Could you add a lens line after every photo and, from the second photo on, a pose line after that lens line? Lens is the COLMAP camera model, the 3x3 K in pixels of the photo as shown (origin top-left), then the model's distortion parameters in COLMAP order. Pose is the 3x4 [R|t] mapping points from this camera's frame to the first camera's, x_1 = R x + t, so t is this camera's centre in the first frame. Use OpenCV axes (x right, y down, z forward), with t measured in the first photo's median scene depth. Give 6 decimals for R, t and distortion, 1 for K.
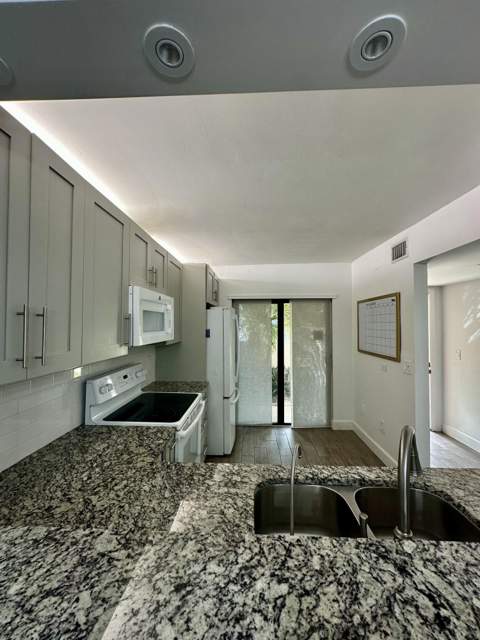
lens RADIAL K [[256.4, 0, 240.5], [0, 256.4, 317.5], [0, 0, 1]] dist [-0.002619, 0.000476]
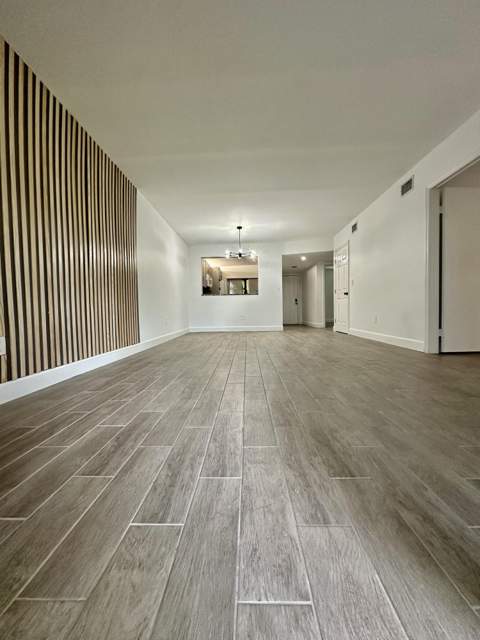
lens RADIAL K [[256.4, 0, 240.1], [0, 256.4, 318.7], [0, 0, 1]] dist [-0.002619, 0.000476]
pose [[0.999711, -0.013454, 0.019906, 0.053377], [0.012548, 0.998910, 0.044956, 0.260474], [-0.020489, -0.044693, 0.998791, -1.955694]]
